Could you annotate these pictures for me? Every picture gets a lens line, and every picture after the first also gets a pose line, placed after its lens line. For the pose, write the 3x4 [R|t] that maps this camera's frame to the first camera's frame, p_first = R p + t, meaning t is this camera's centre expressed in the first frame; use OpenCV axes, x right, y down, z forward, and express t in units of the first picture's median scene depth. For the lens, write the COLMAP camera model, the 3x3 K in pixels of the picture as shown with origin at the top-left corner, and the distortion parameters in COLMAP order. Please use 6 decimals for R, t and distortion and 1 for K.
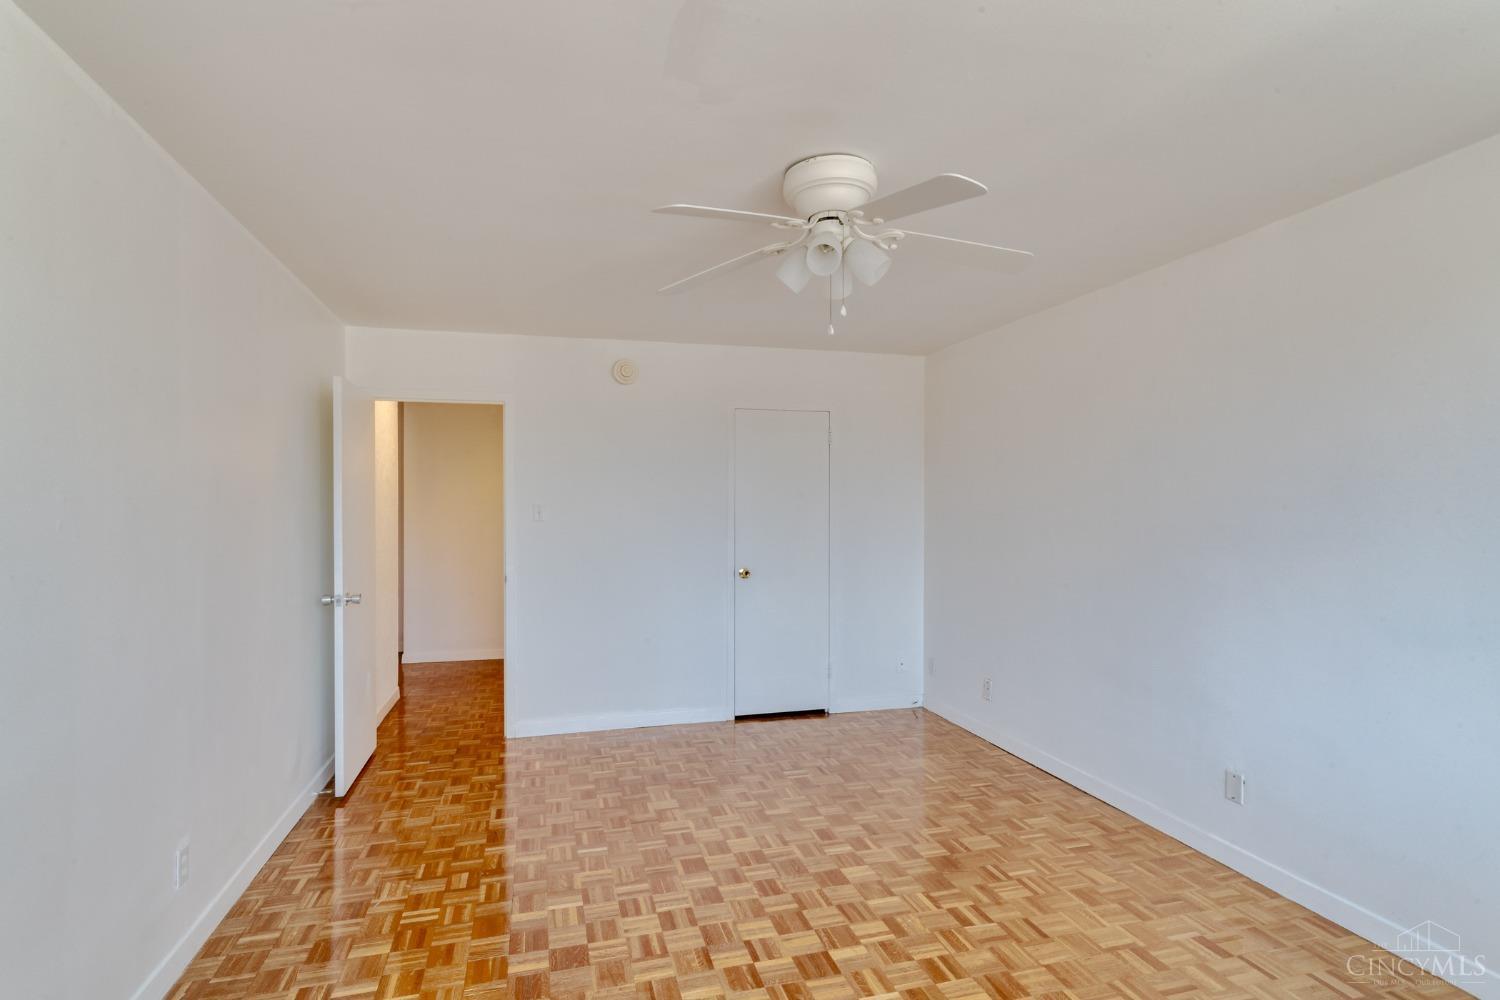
lens RADIAL K [[756.2, 0, 748.5], [0, 756.2, 501.7], [0, 0, 1]] dist [0.011979, 0.000325]
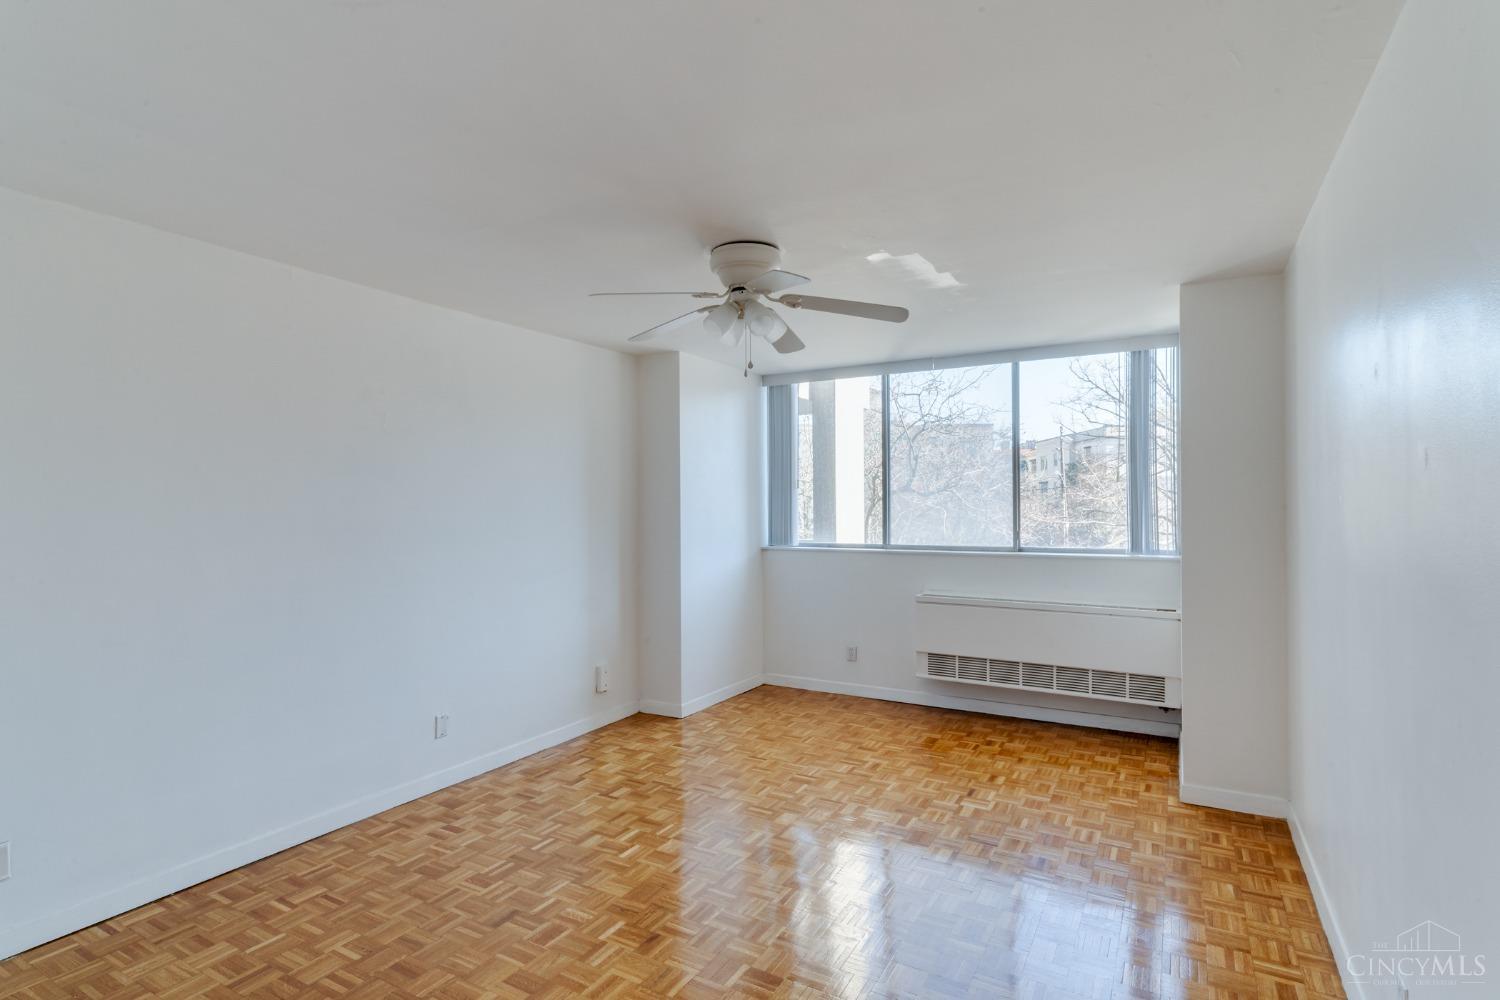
lens RADIAL K [[756.2, 0, 751.3], [0, 756.2, 503.8], [0, 0, 1]] dist [0.011979, 0.000325]
pose [[-0.698249, 0.005674, 0.715832, -0.541552], [0.003911, 0.999984, -0.004112, 0.002260], [-0.715844, -0.000072, -0.698260, 1.248960]]
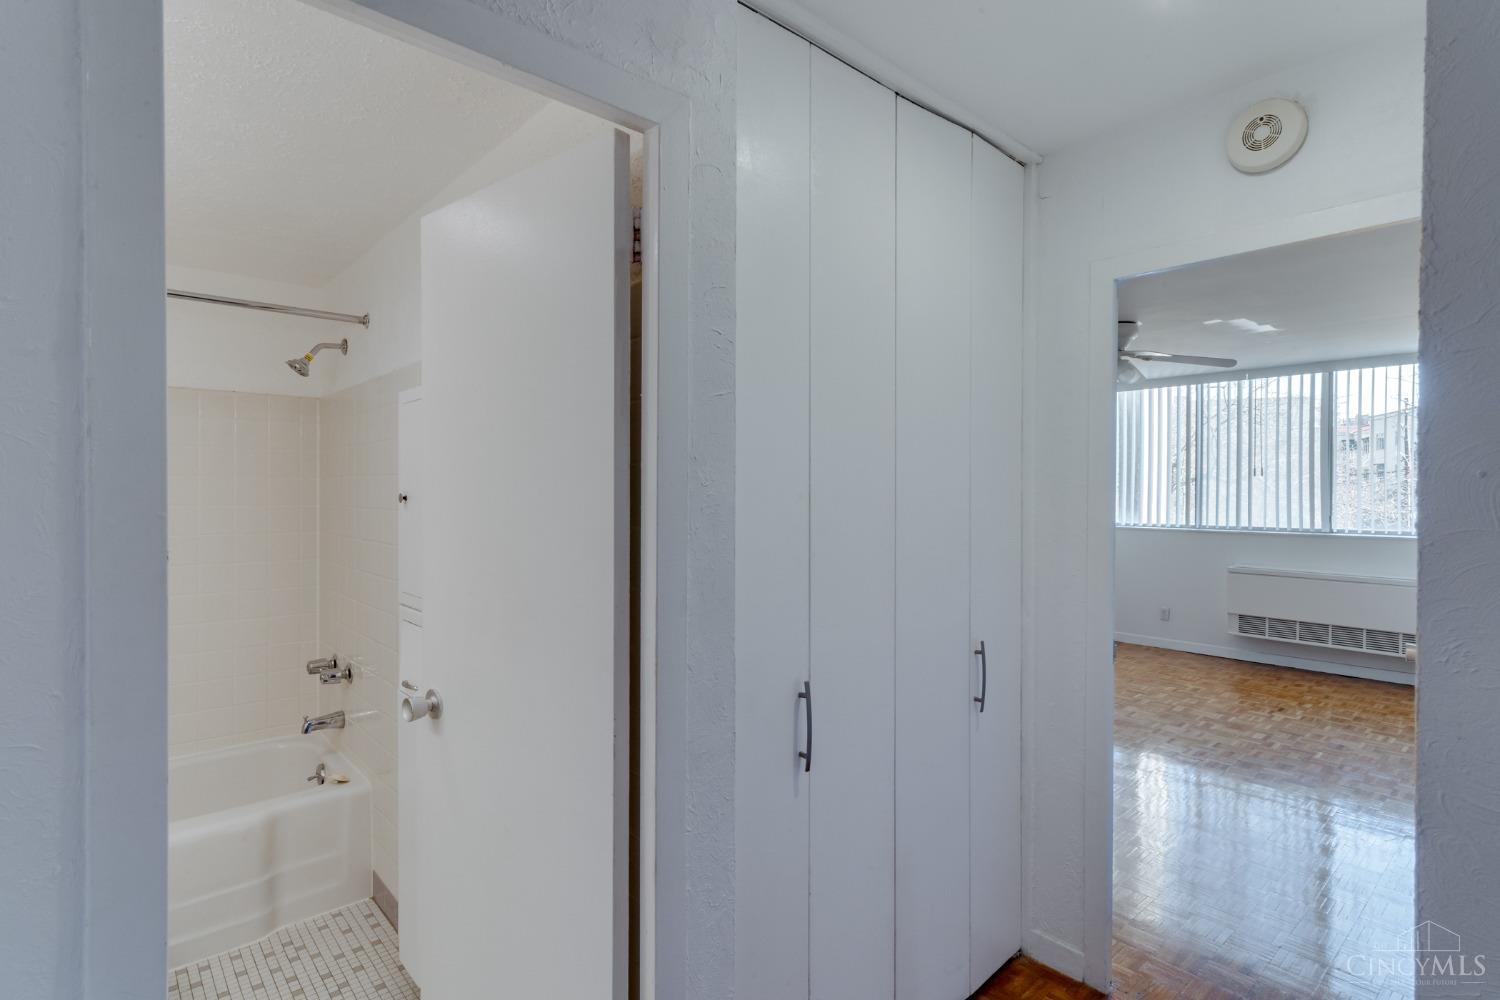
lens RADIAL K [[756.2, 0, 745.6], [0, 756.2, 495.0], [0, 0, 1]] dist [0.011979, 0.000325]
pose [[-0.431221, -0.009101, 0.902201, -0.743236], [-0.004690, 0.999958, 0.007845, -0.002374], [-0.902234, -0.000848, -0.431245, 1.620767]]
